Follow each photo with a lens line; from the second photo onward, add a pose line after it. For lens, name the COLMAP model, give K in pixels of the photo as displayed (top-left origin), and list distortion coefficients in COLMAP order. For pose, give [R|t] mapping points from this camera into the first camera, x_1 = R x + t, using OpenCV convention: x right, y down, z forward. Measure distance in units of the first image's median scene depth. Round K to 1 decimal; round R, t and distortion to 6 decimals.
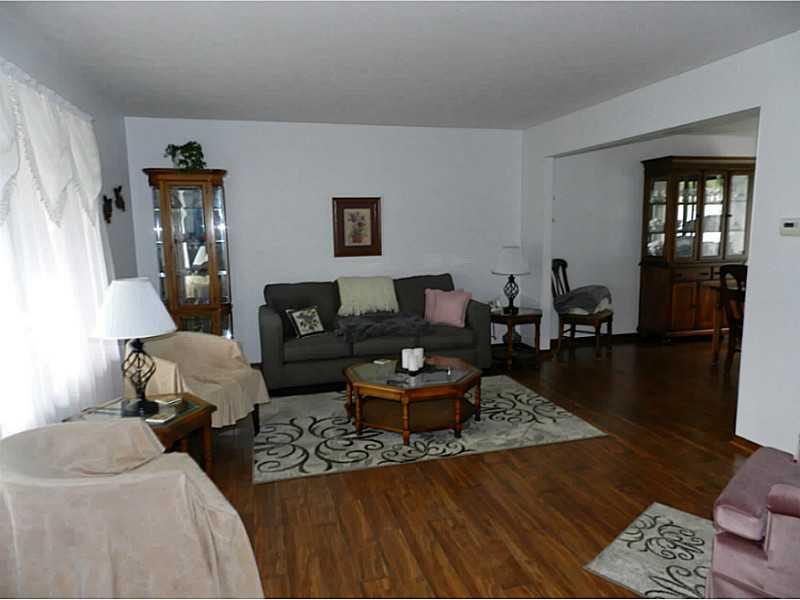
lens RADIAL K [[539.5, 0, 400.0], [0, 539.5, 300.0], [0, 0, 1]] dist [0.013829, 0.000008]
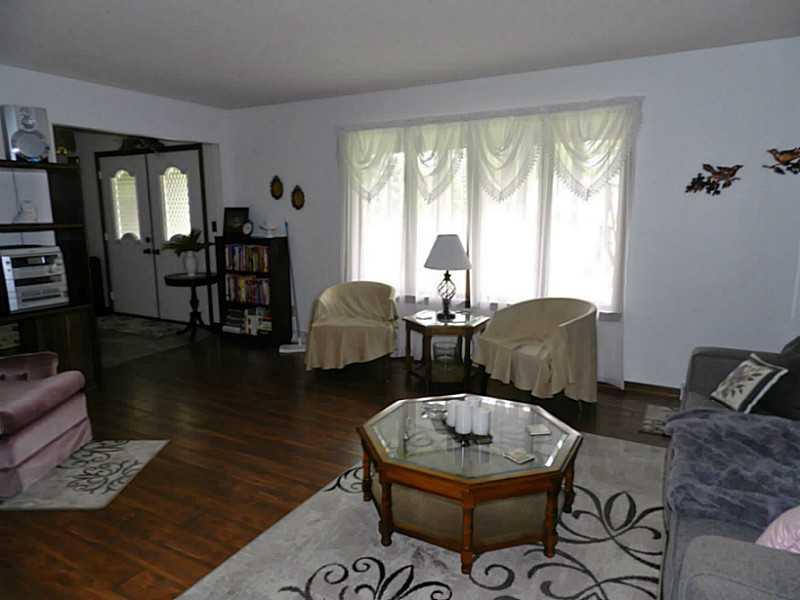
lens RADIAL K [[539.5, 0, 400.0], [0, 539.5, 300.0], [0, 0, 1]] dist [0.013829, 0.000008]
pose [[-0.701372, 0.148784, -0.697094, 0.761217], [-0.083020, 0.954265, 0.287204, -0.295352], [0.707944, 0.259310, -0.656943, 2.020347]]
